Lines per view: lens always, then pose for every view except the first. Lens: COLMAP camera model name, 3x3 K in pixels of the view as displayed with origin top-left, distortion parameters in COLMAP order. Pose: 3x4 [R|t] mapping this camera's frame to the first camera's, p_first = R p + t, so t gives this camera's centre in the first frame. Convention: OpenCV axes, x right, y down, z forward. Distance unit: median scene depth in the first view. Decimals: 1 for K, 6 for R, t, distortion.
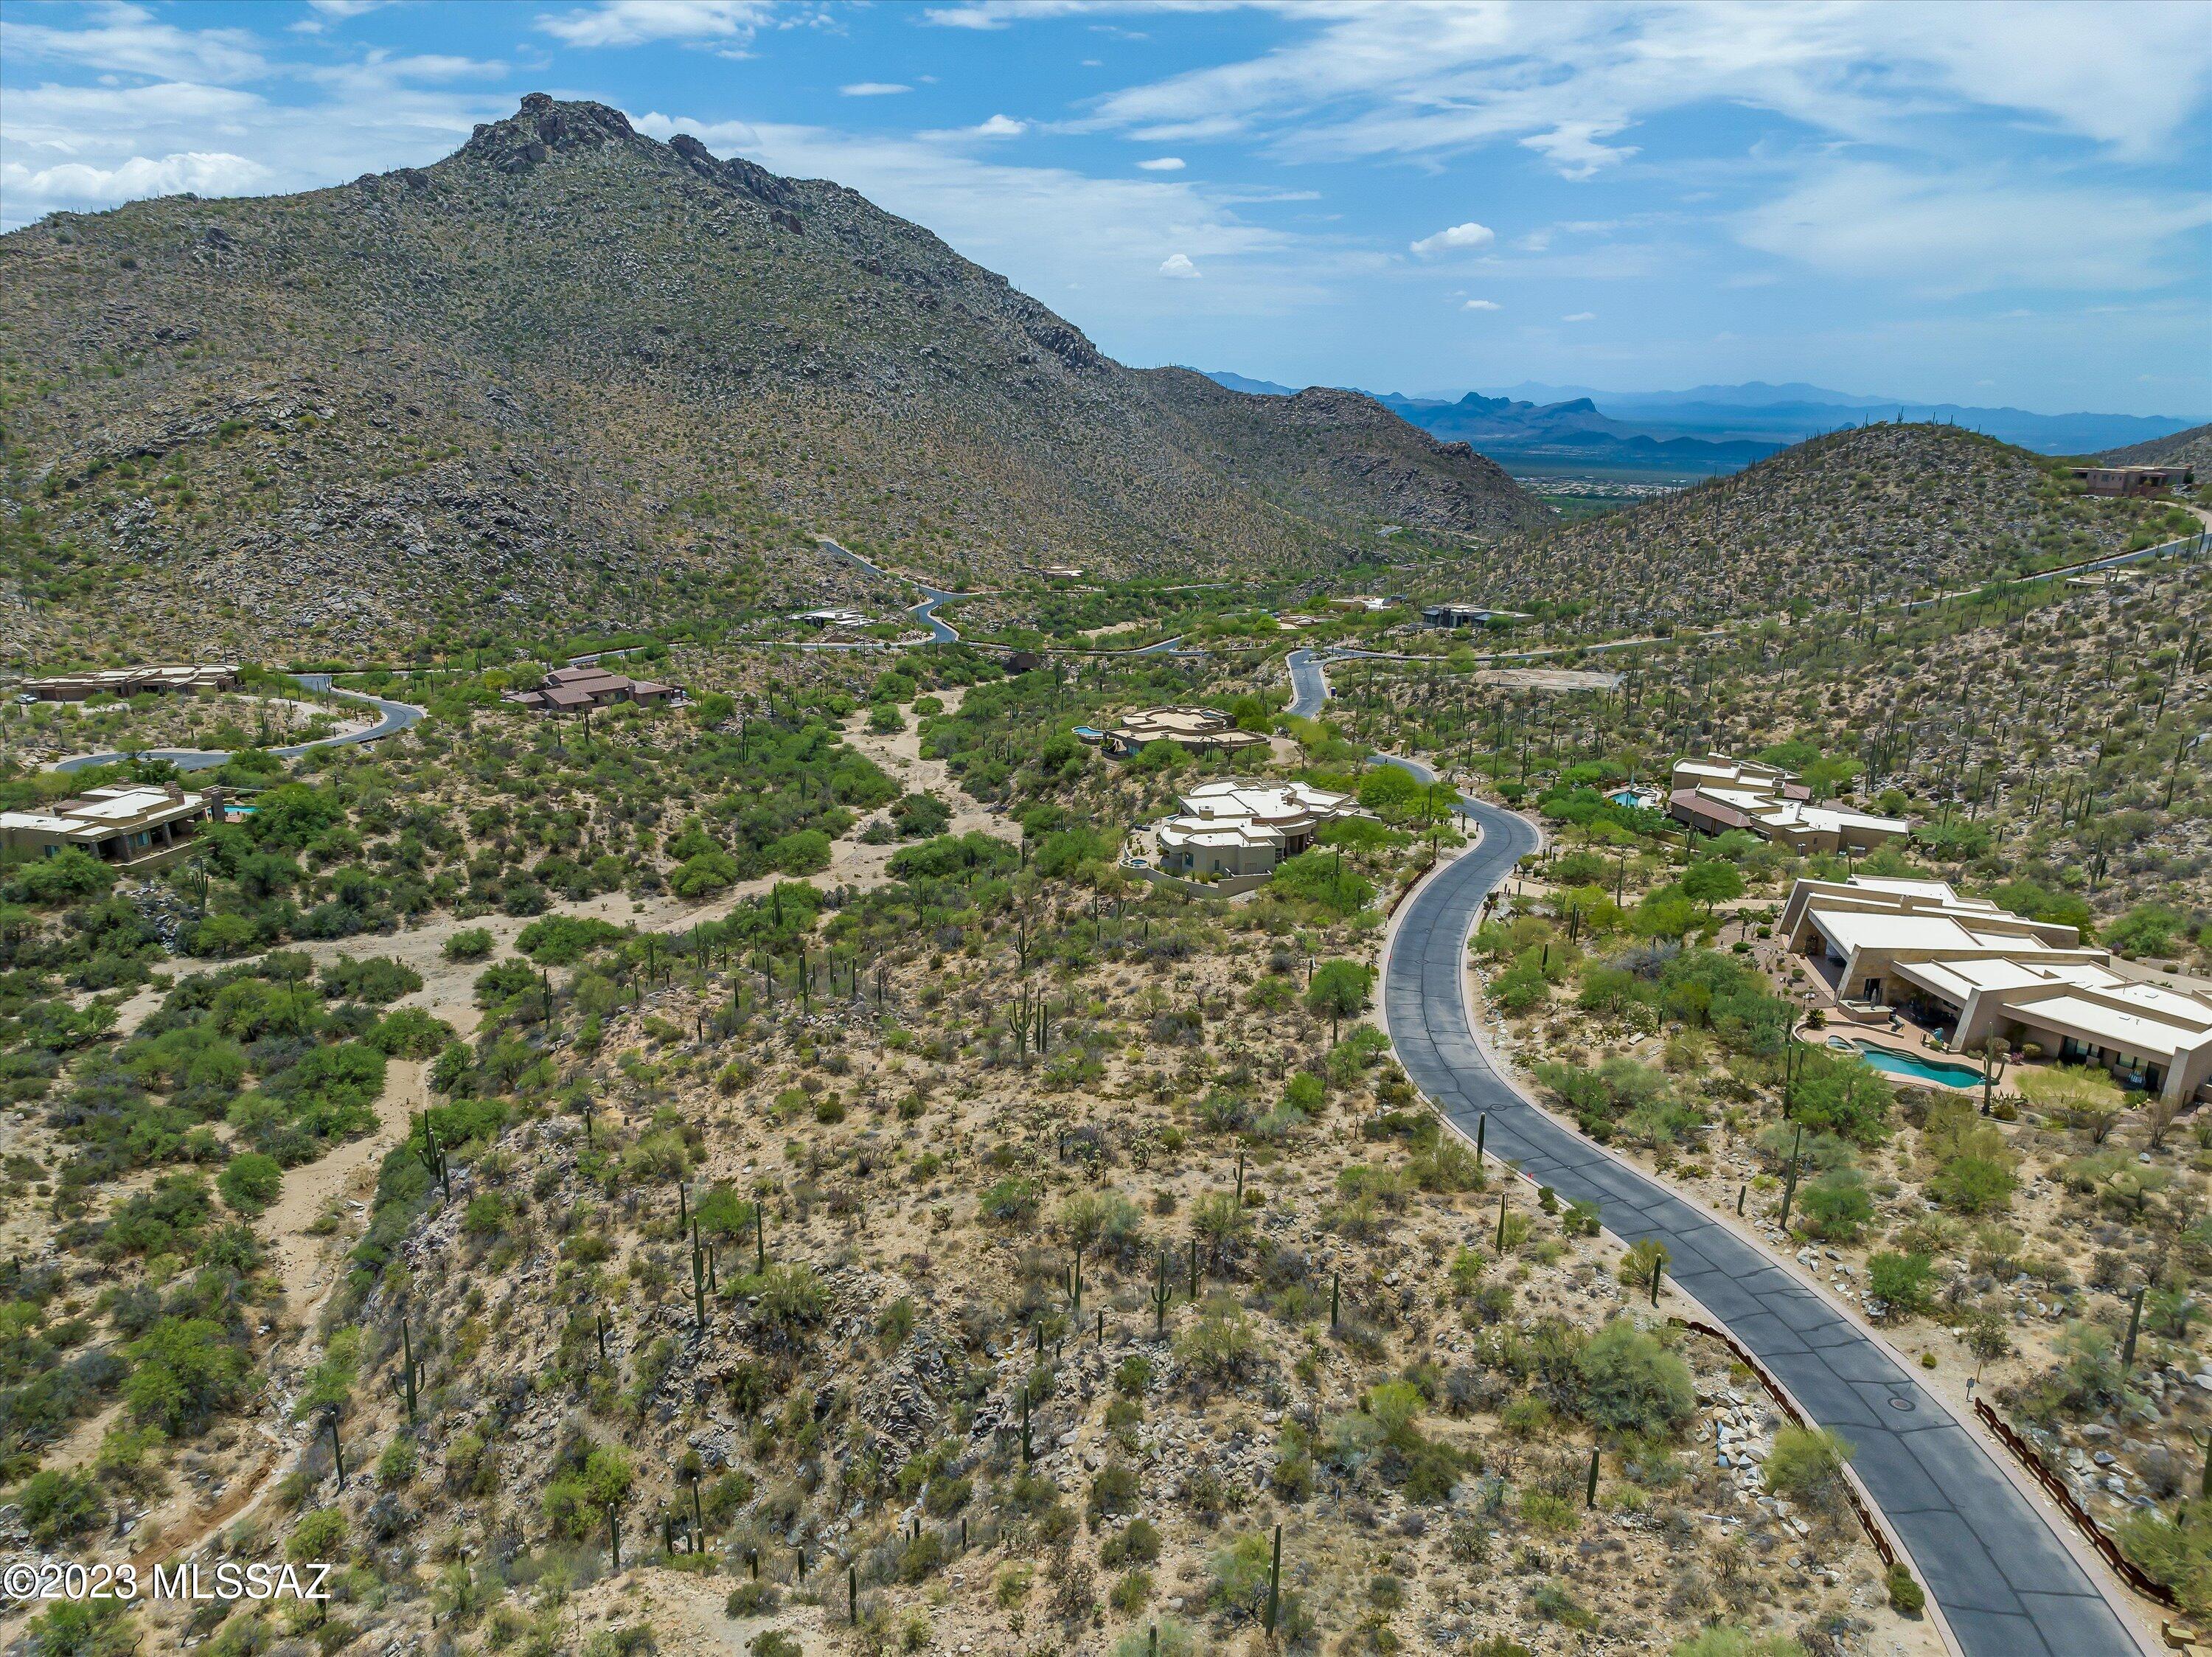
lens RADIAL K [[1538.6, 0, 1113.6], [0, 1538.6, 829.1], [0, 0, 1]] dist [-0.024099, 0.026575]
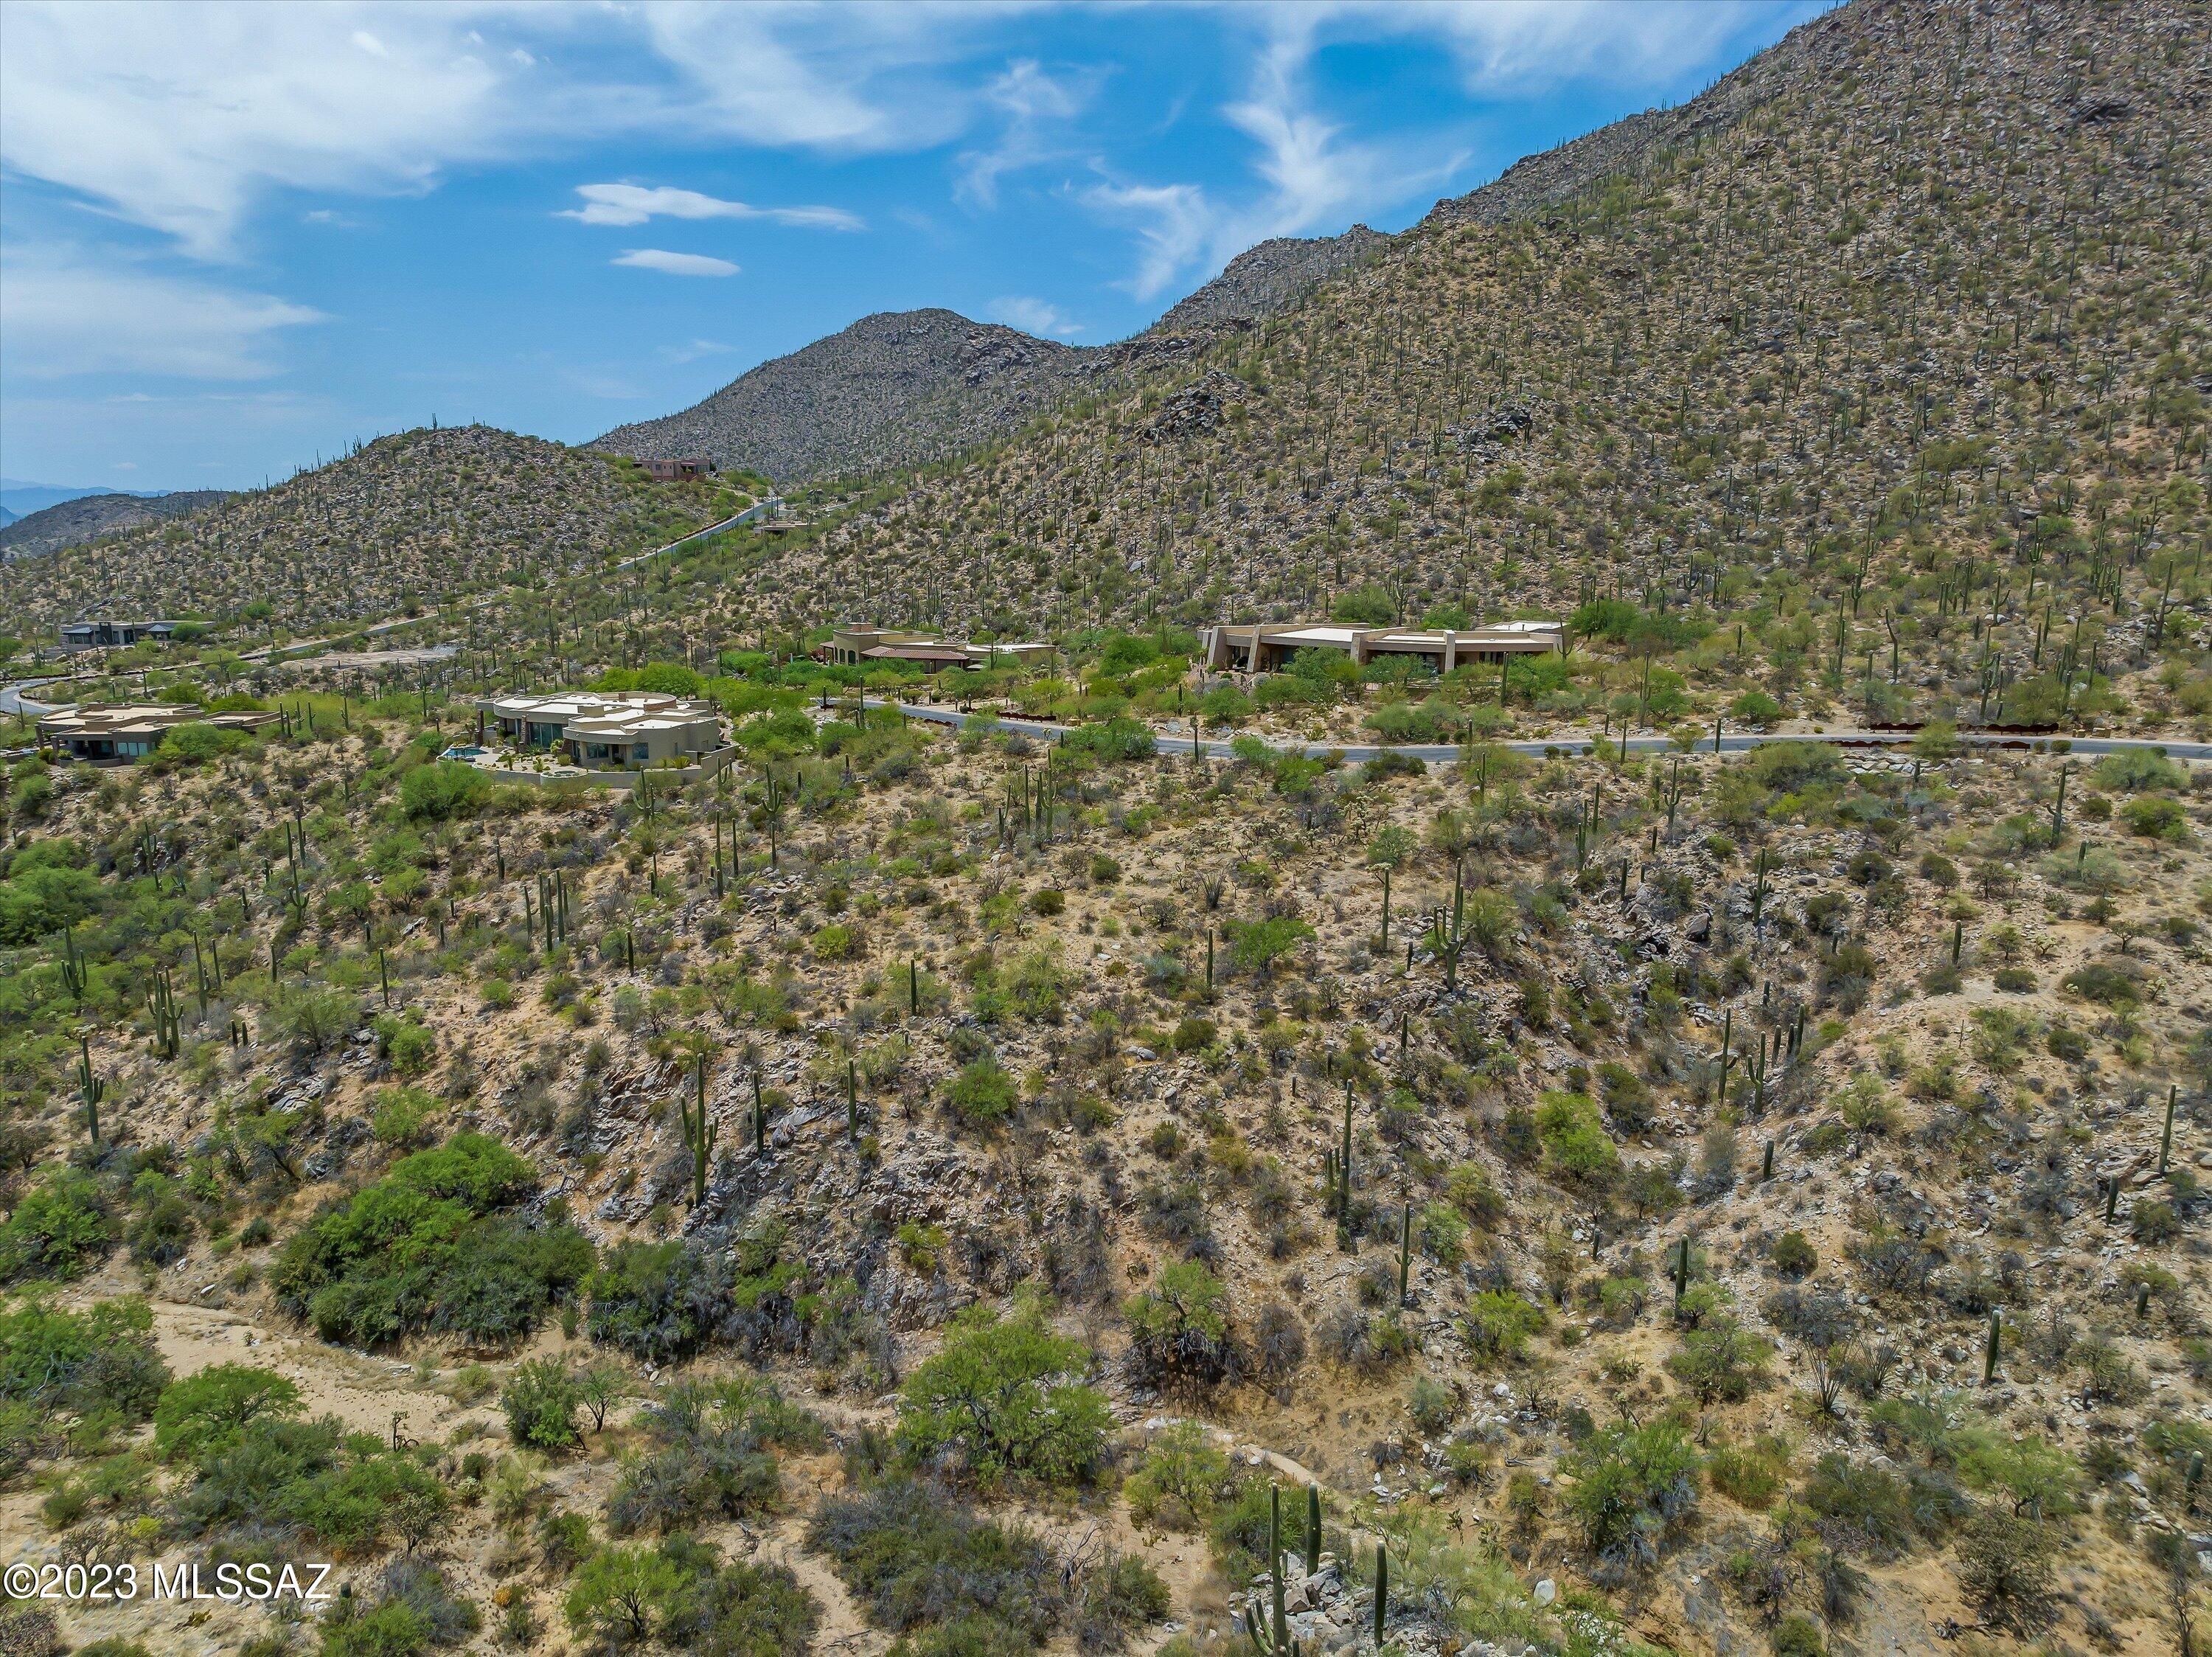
lens RADIAL K [[1538.6, 0, 1113.1], [0, 1538.6, 830.6], [0, 0, 1]] dist [-0.024099, 0.026575]
pose [[0.490594, -0.195418, 0.849193, -0.208040], [0.237819, 0.967560, 0.085264, 0.019777], [-0.838307, 0.160124, 0.521154, 0.124771]]
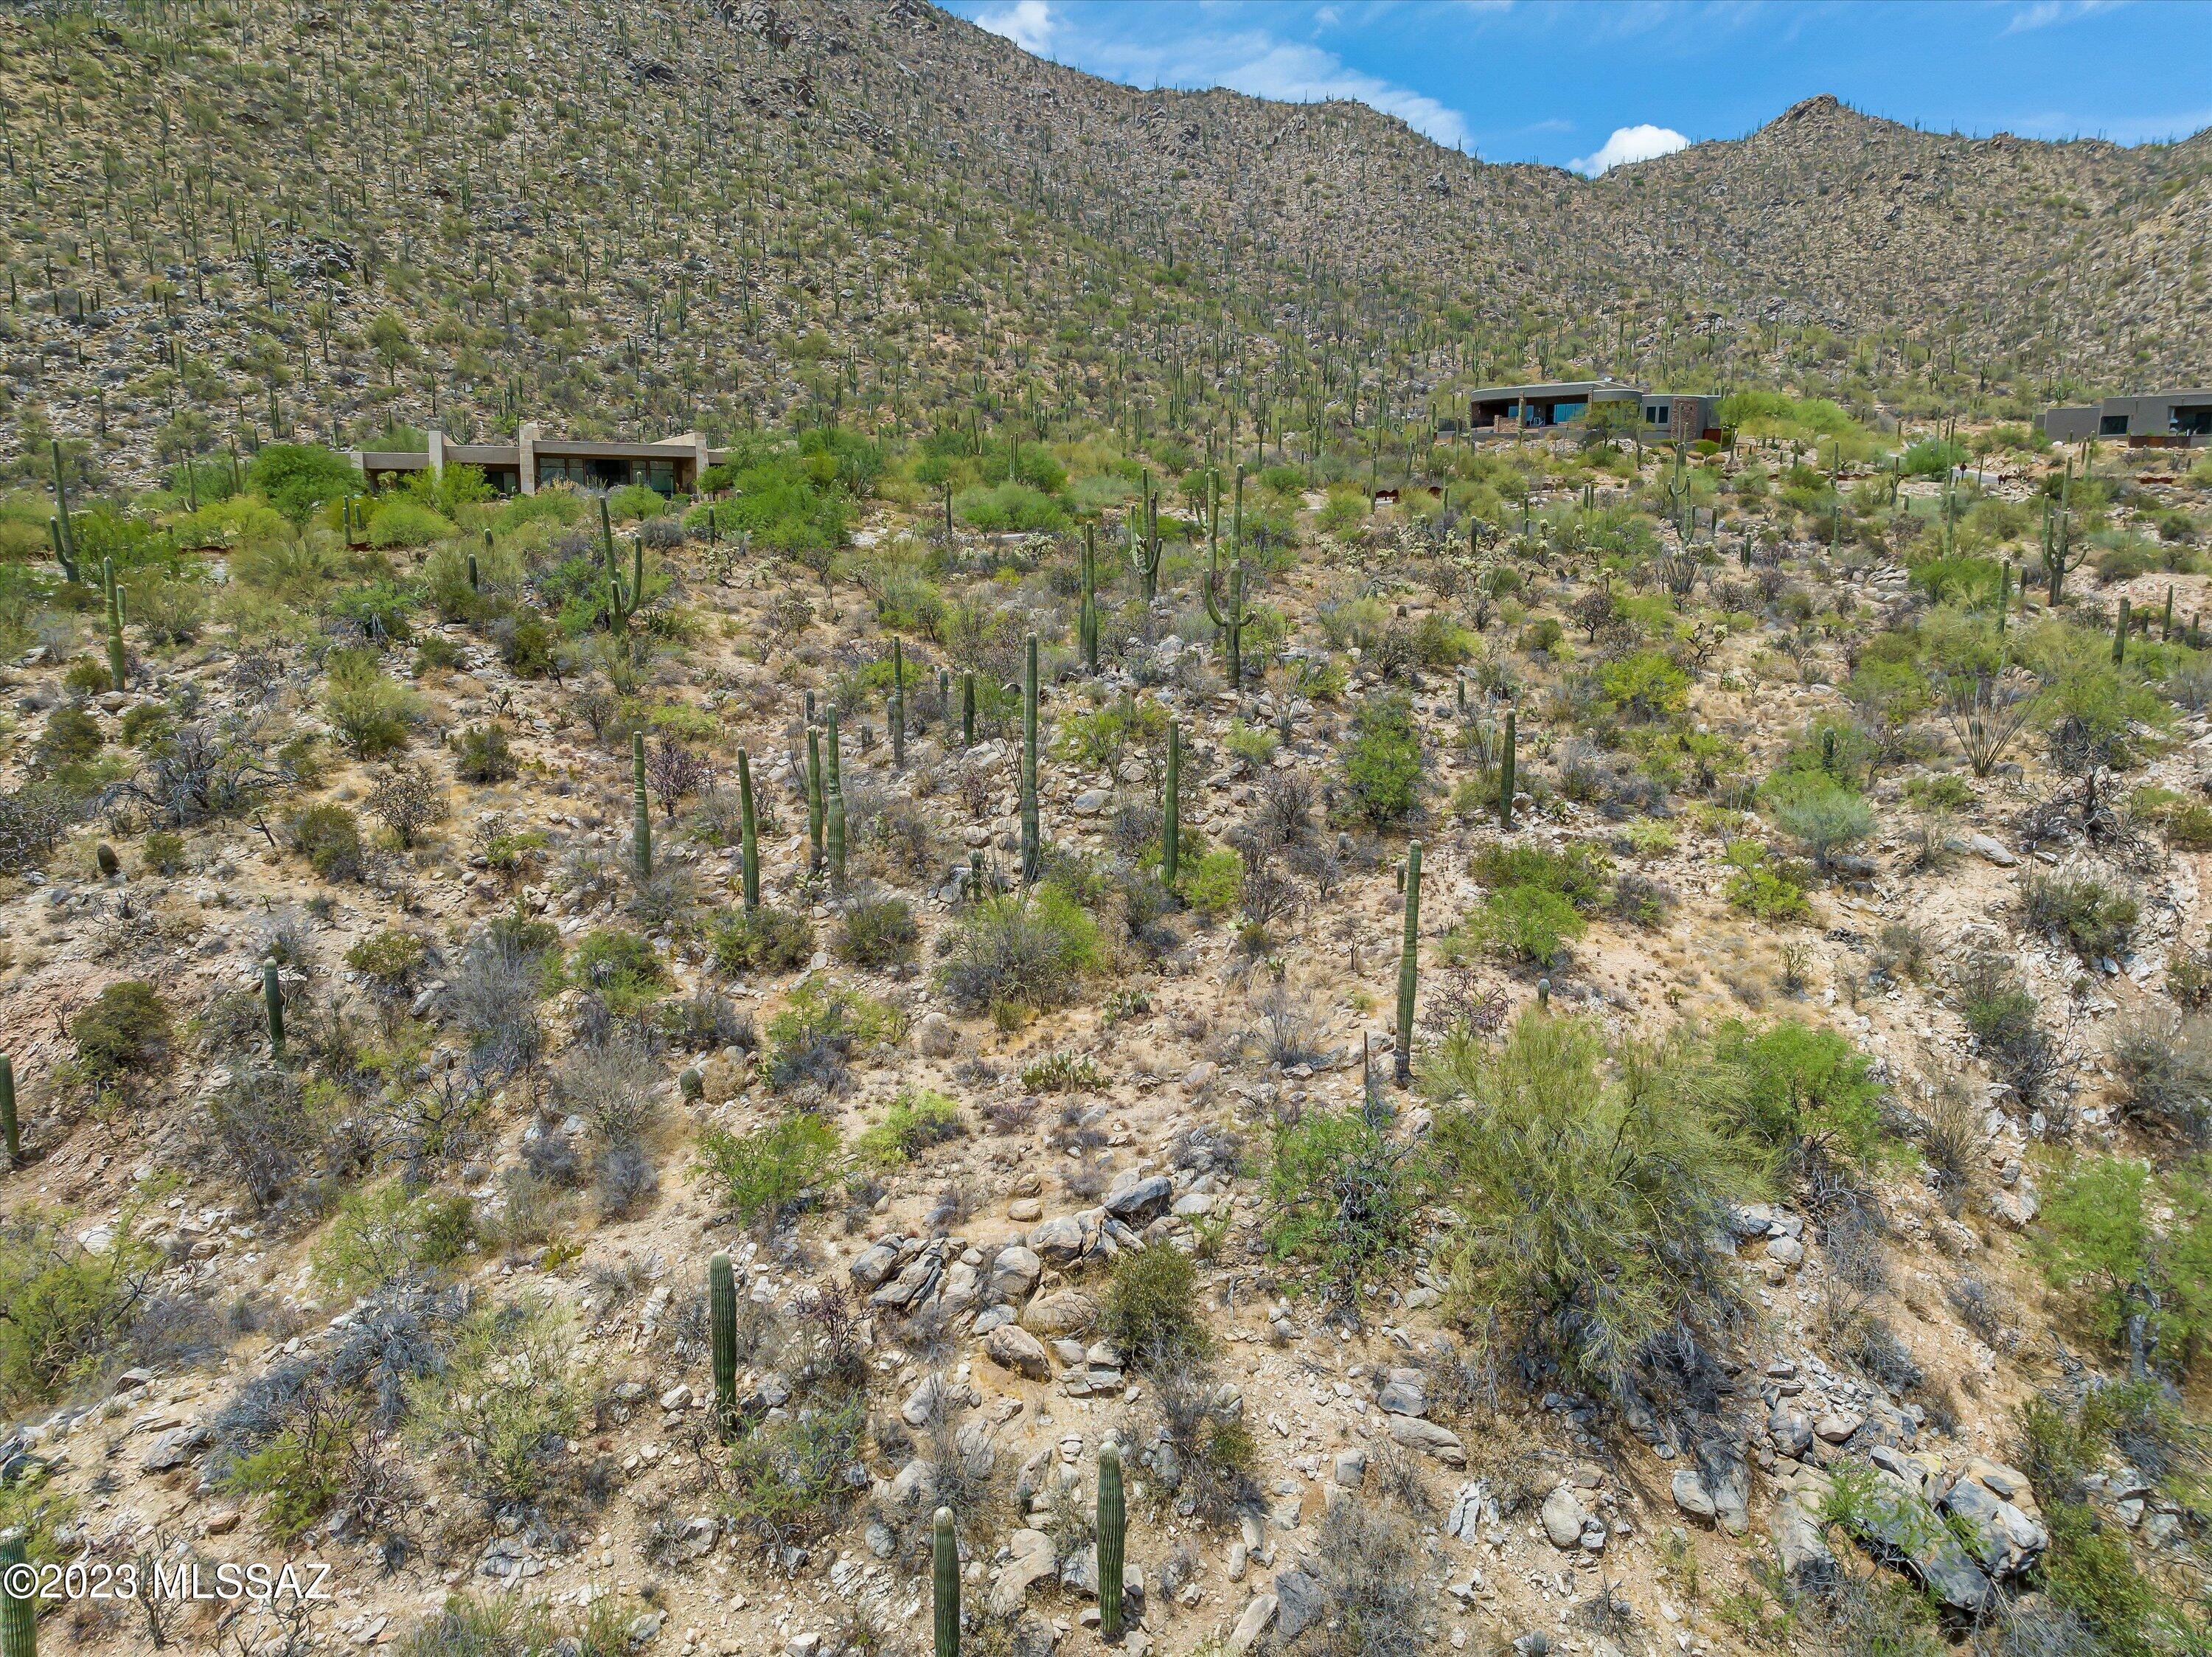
lens RADIAL K [[1538.6, 0, 1113.6], [0, 1538.6, 825.1], [0, 0, 1]] dist [-0.024099, 0.026575]
pose [[-0.528594, -0.170829, 0.831508, -0.127427], [0.218075, 0.919339, 0.327505, 0.010751], [-0.820385, 0.354448, -0.448704, 0.330796]]
